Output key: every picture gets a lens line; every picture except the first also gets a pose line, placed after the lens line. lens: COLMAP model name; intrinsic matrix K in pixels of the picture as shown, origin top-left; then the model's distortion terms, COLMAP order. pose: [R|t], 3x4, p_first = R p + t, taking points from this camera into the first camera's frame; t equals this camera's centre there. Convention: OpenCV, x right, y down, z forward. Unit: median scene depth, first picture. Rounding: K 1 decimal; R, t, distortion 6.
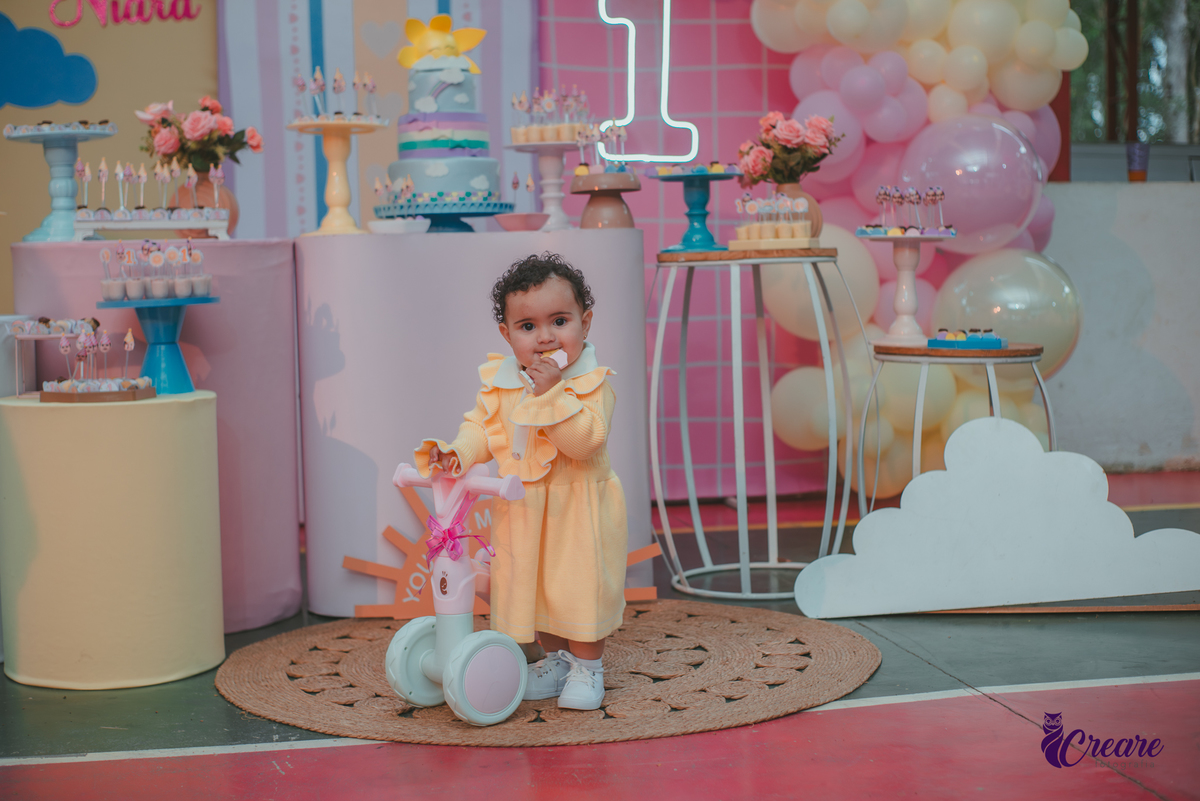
lens RADIAL K [[1748.1, 0, 600.0], [0, 1748.1, 400.5], [0, 0, 1]] dist [-0.089415, 0.019801]
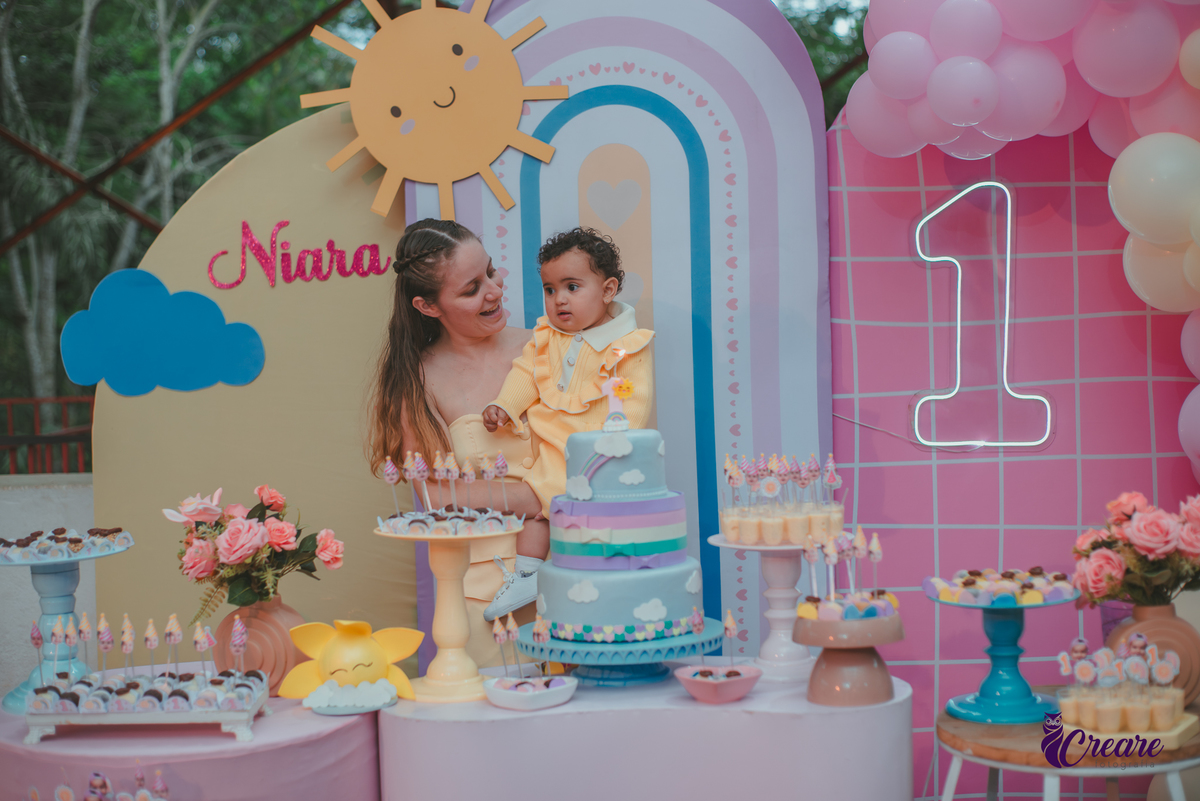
lens RADIAL K [[1679.6, 0, 600.0], [0, 1679.6, 400.5], [0, 0, 1]] dist [-0.080562, 0.002789]
pose [[0.966445, 0.003748, -0.256847, 0.071197], [-0.009473, 0.999733, -0.021057, -0.189845], [0.256699, 0.022783, 0.966223, 0.376545]]
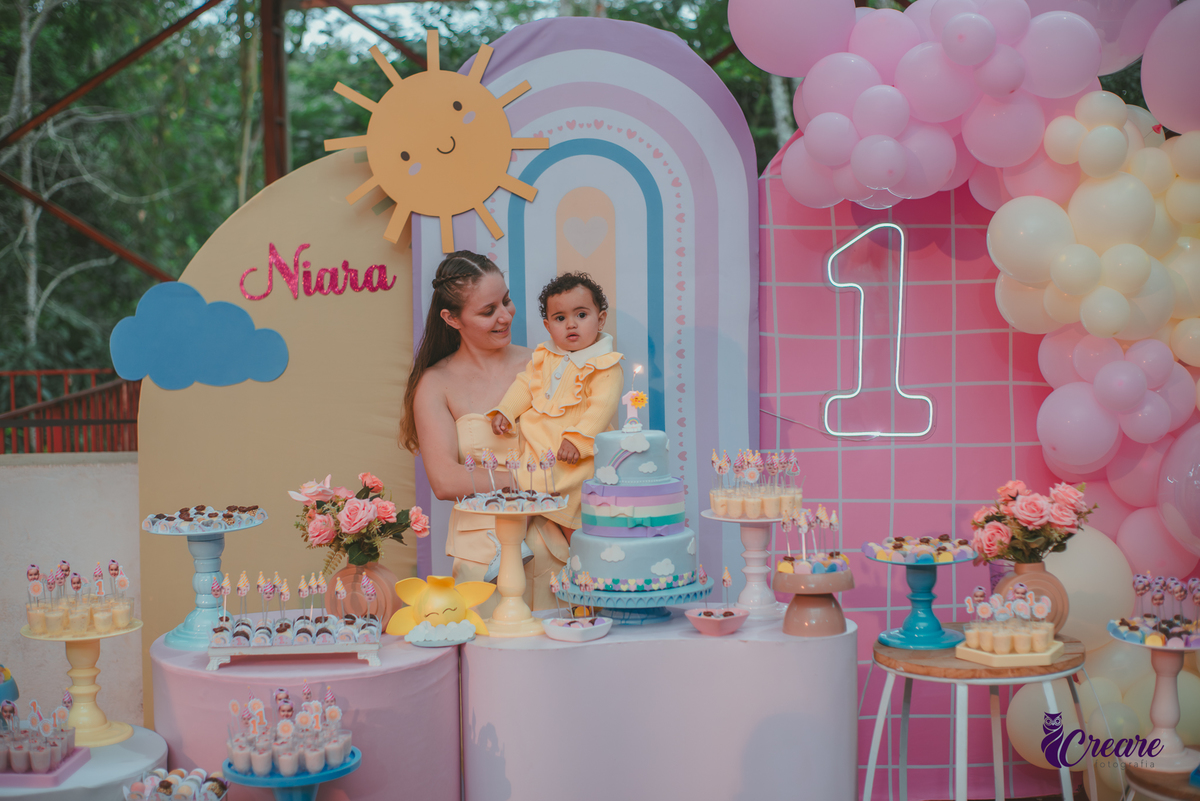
lens RADIAL K [[1670.2, 0, 600.0], [0, 1670.2, 400.5], [0, 0, 1]] dist [-0.066024, -0.067106]
pose [[0.987865, 0.016262, -0.154461, 0.024521], [-0.016571, 0.999862, -0.000709, -0.207105], [0.154429, 0.003260, 0.987999, 0.158861]]
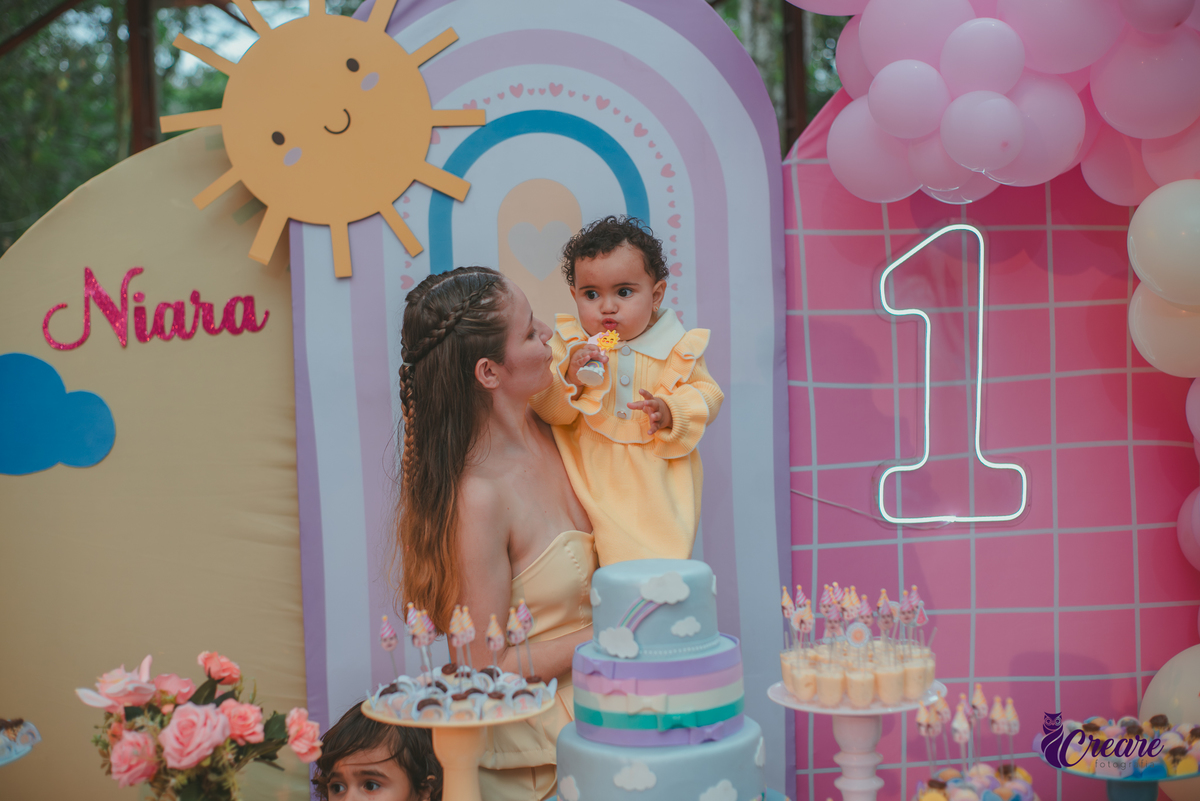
lens RADIAL K [[1690.3, 0, 600.0], [0, 1690.3, 400.5], [0, 0, 1]] dist [-0.075462, -0.037845]
pose [[0.995304, -0.007583, -0.096497, -0.057963], [0.006135, 0.999864, -0.015297, -0.235499], [0.096600, 0.014633, 0.995216, 0.486190]]
